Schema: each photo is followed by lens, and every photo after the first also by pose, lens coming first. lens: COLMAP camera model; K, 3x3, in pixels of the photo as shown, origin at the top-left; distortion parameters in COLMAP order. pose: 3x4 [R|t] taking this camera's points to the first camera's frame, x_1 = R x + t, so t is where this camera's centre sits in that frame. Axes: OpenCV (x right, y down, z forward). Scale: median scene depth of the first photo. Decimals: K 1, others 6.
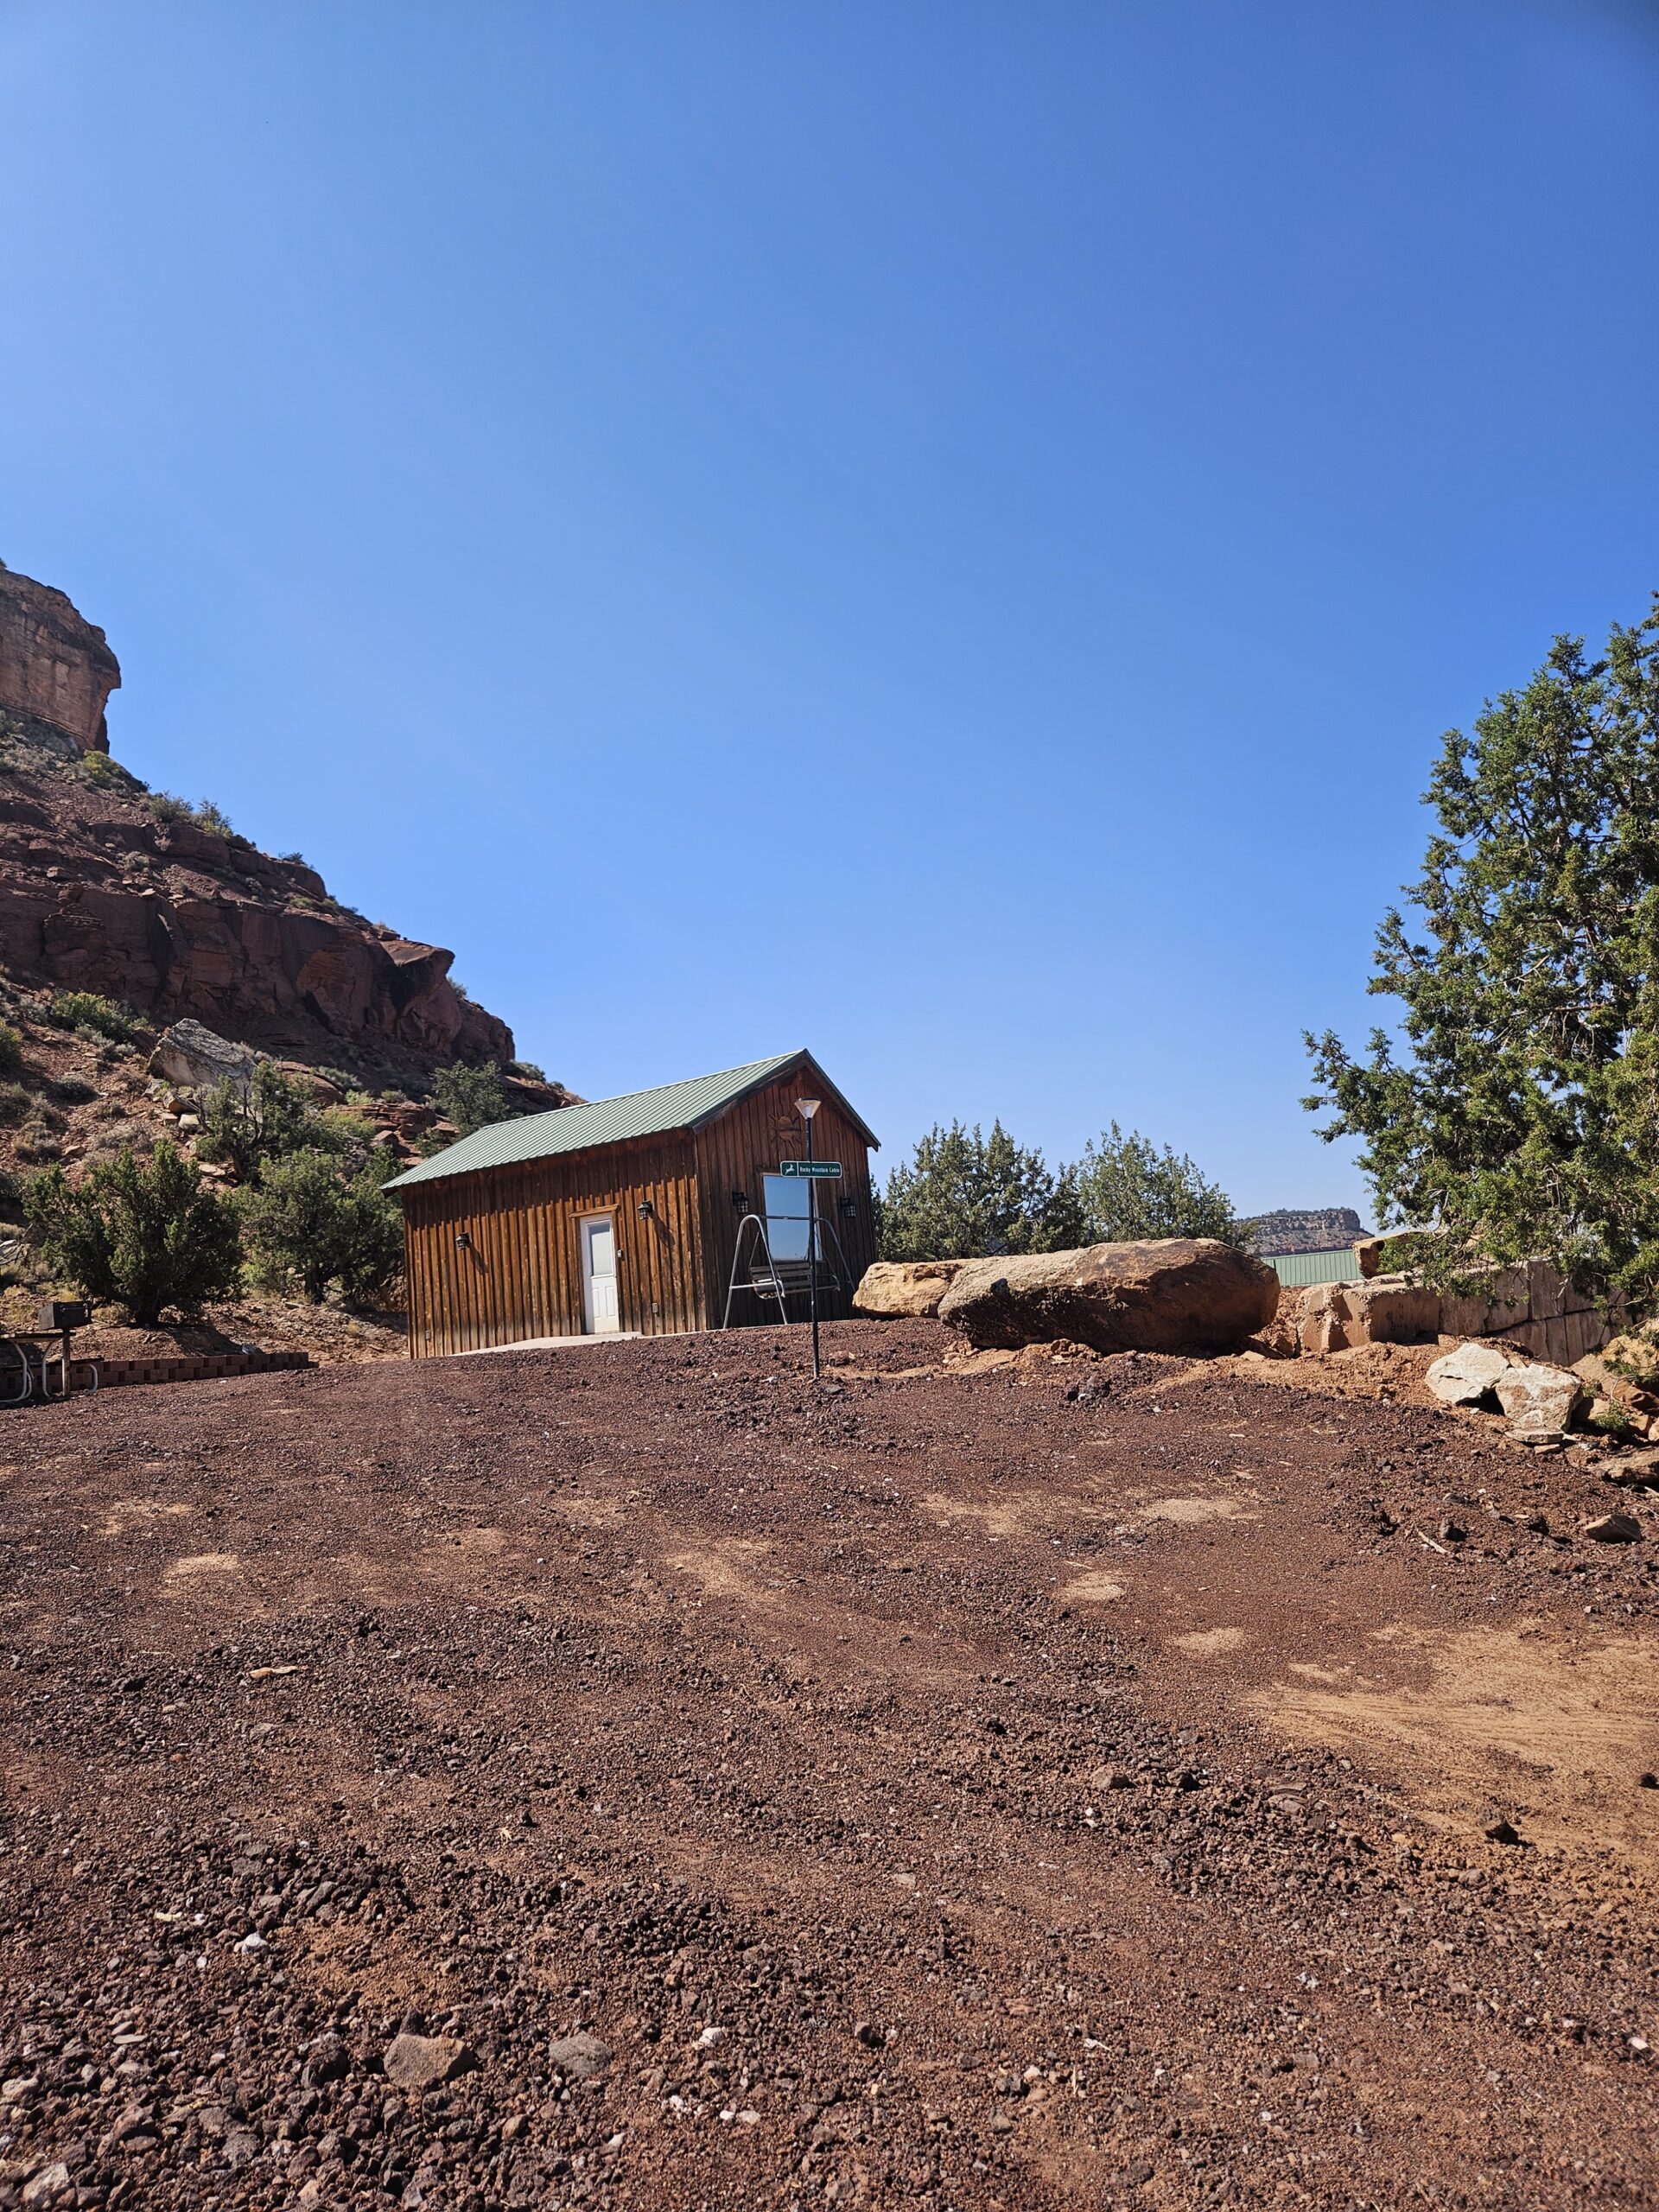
lens RADIAL K [[1498.1, 0, 830.1], [0, 1498.1, 1103.1], [0, 0, 1]] dist [0.010894, -0.018422]
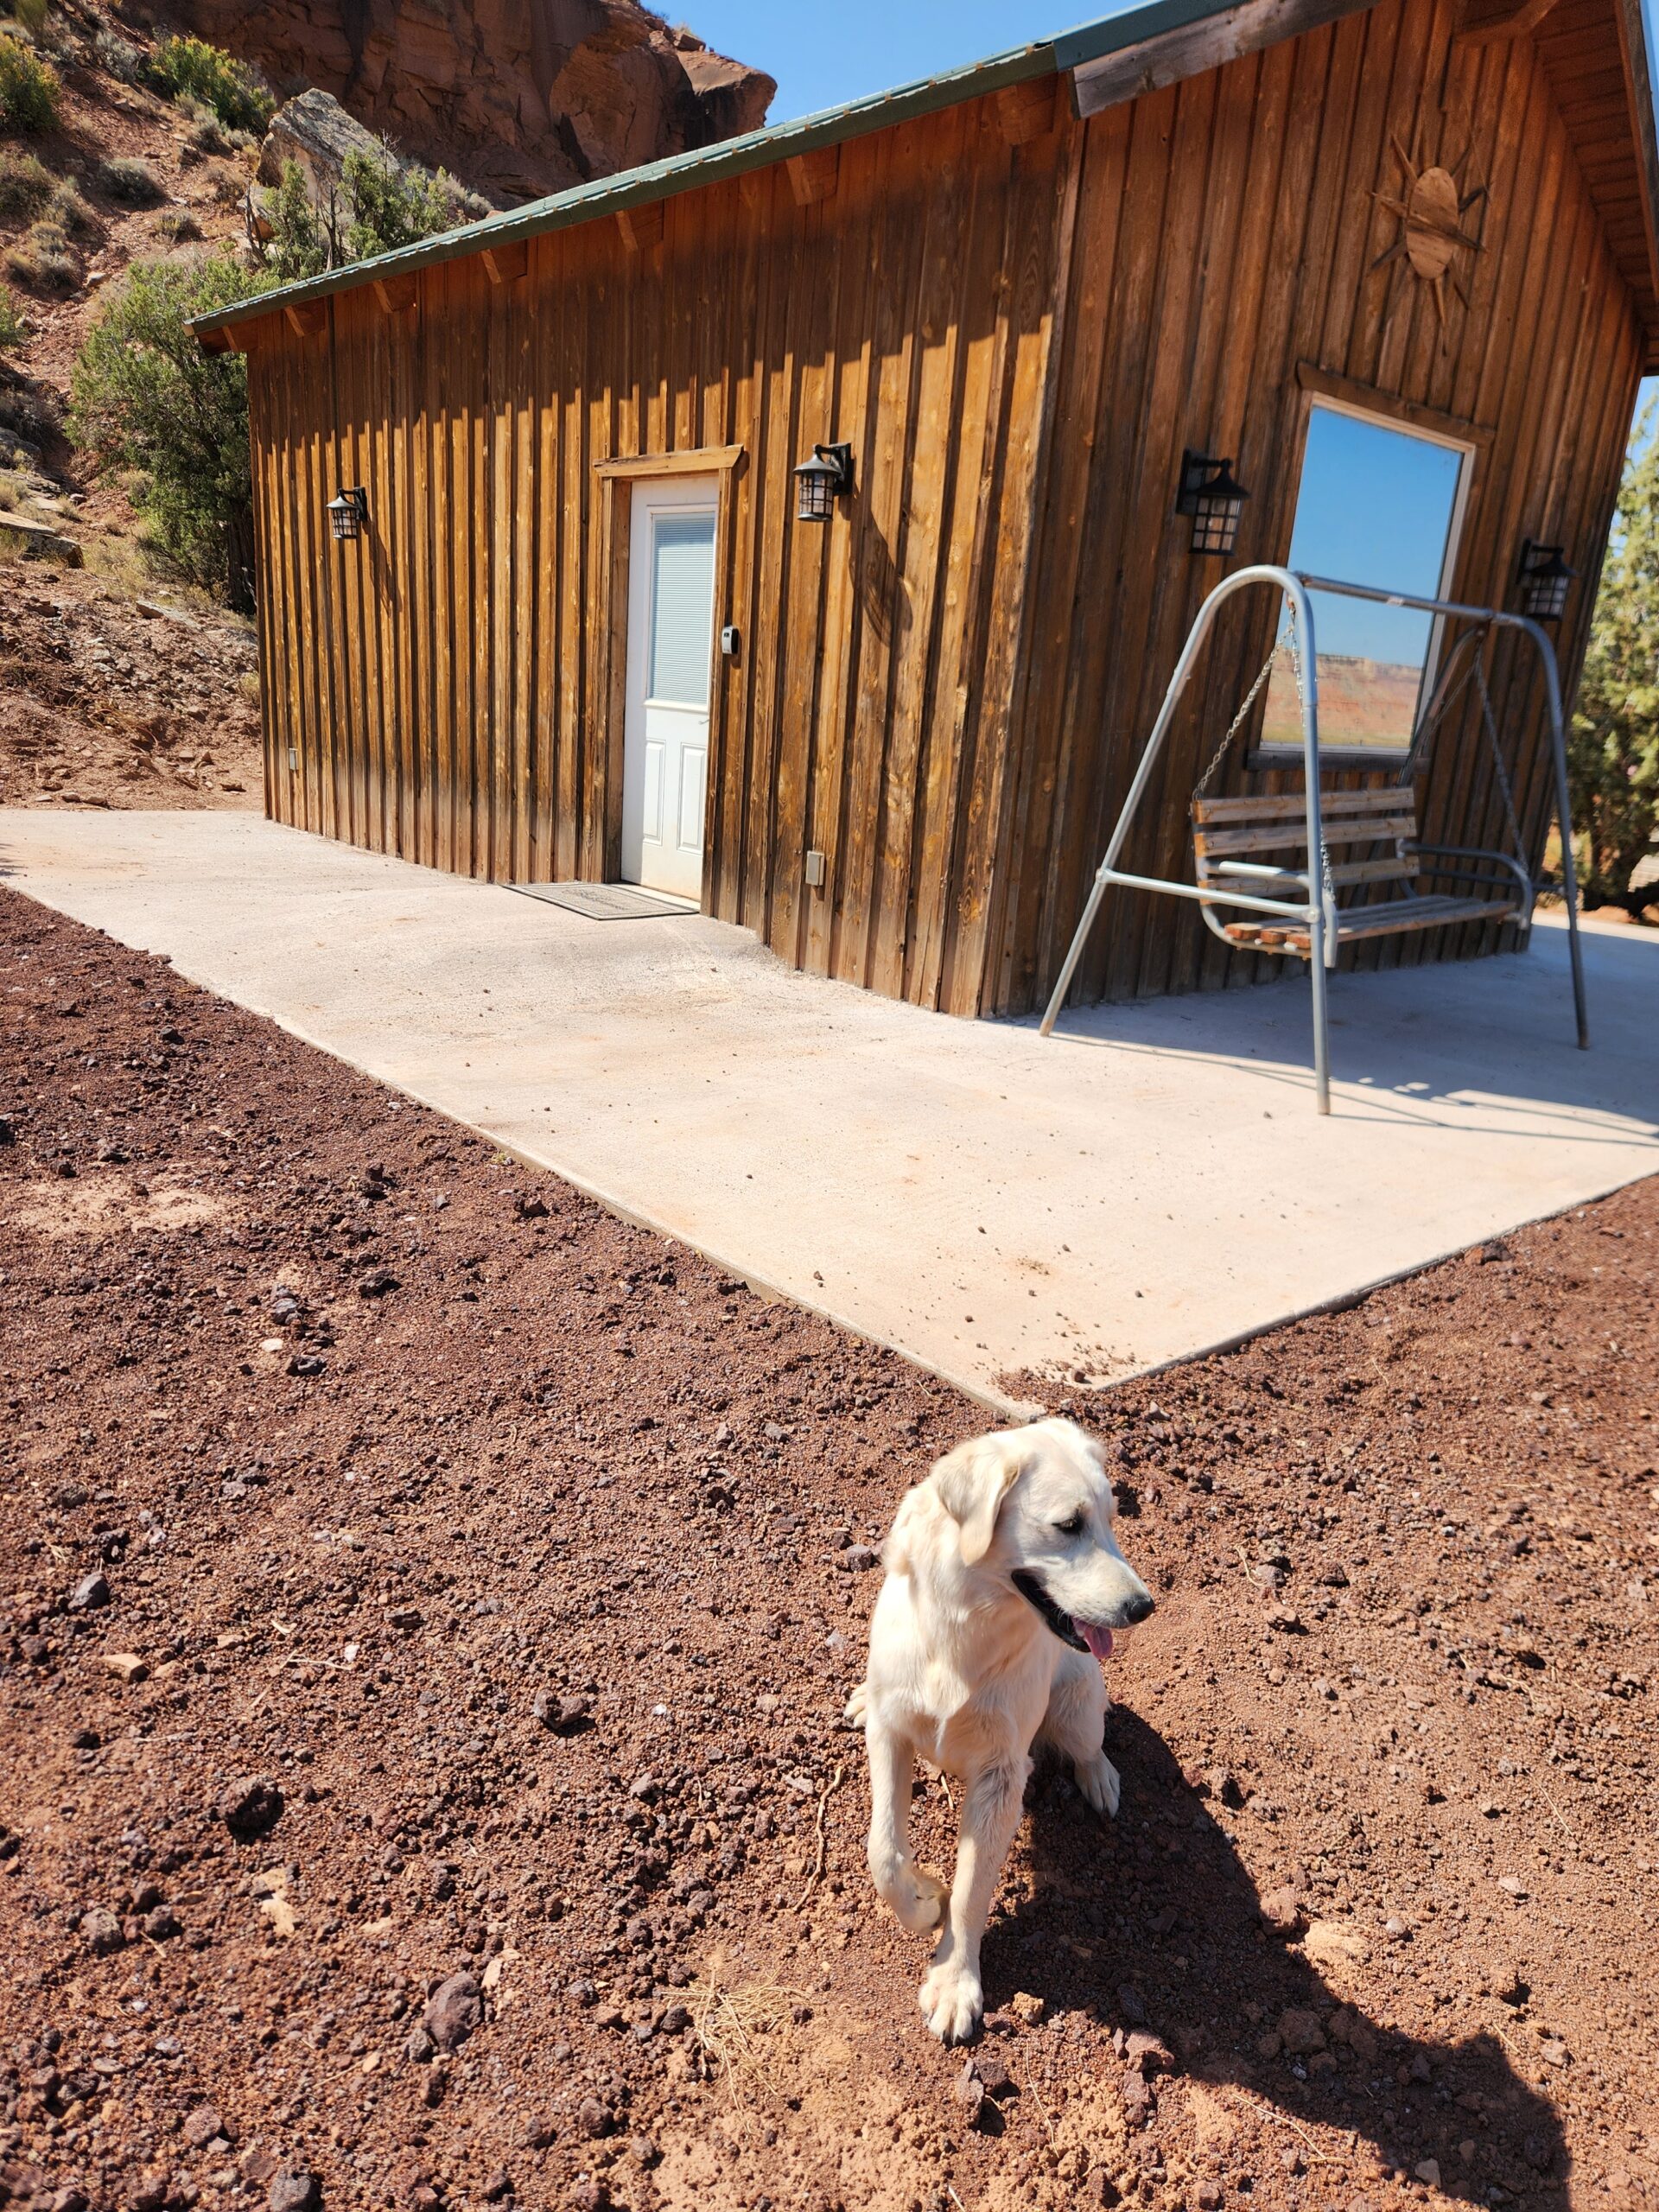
lens RADIAL K [[1463.1, 0, 843.1], [0, 1463.1, 1099.8], [0, 0, 1]] dist [0.042457, -0.027934]
pose [[0.965209, 0.209604, -0.156327, -0.056971], [-0.123292, 0.892041, 0.434812, 0.053637], [0.230589, -0.400410, 0.886849, 0.704052]]
